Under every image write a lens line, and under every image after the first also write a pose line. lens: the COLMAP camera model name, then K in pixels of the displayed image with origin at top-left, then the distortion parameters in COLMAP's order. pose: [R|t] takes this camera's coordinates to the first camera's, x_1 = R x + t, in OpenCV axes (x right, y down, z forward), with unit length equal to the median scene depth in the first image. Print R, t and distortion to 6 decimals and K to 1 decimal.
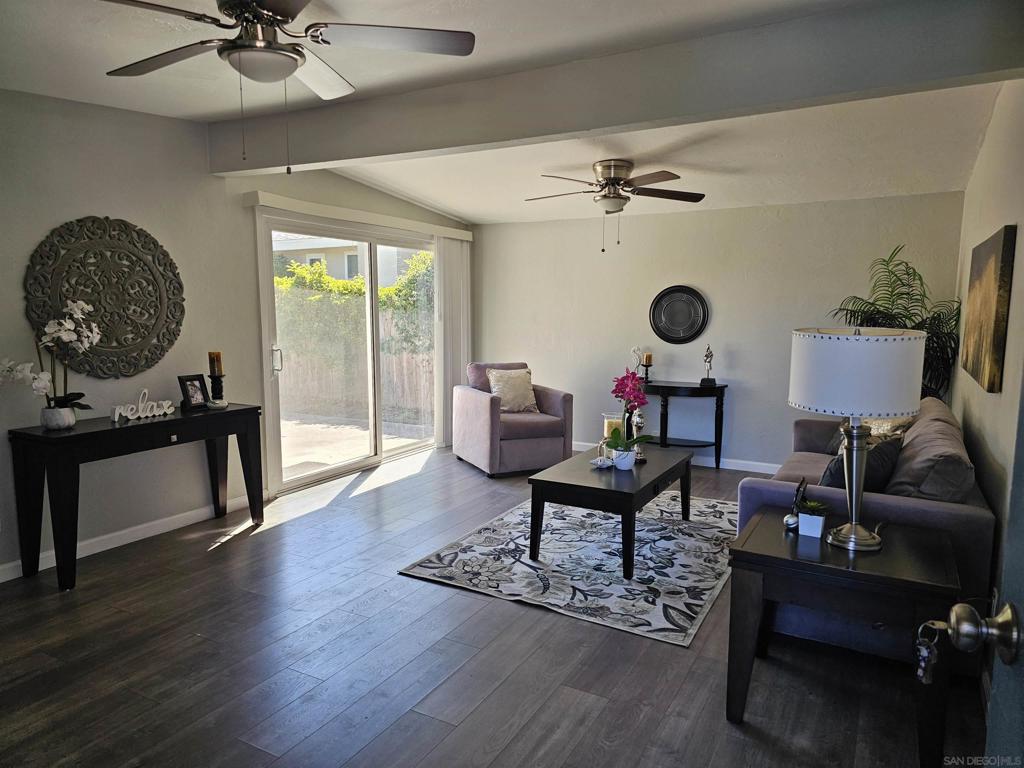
lens RADIAL K [[685.9, 0, 511.3], [0, 685.9, 386.9], [0, 0, 1]] dist [0.001361, -0.000562]
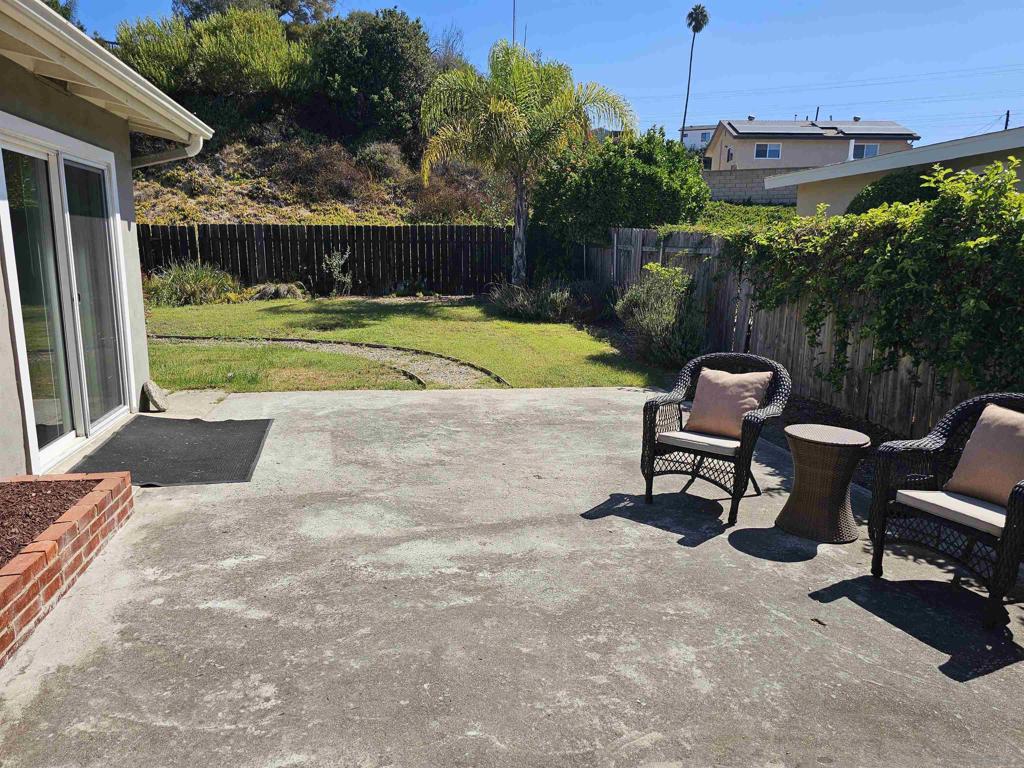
lens RADIAL K [[685.9, 0, 511.9], [0, 685.9, 384.2], [0, 0, 1]] dist [0.001361, -0.000562]
pose [[0.644898, 0.150846, -0.749234, -0.128713], [-0.098377, 0.988557, 0.114353, -0.058428], [0.757911, -0.000038, 0.652358, 0.464407]]
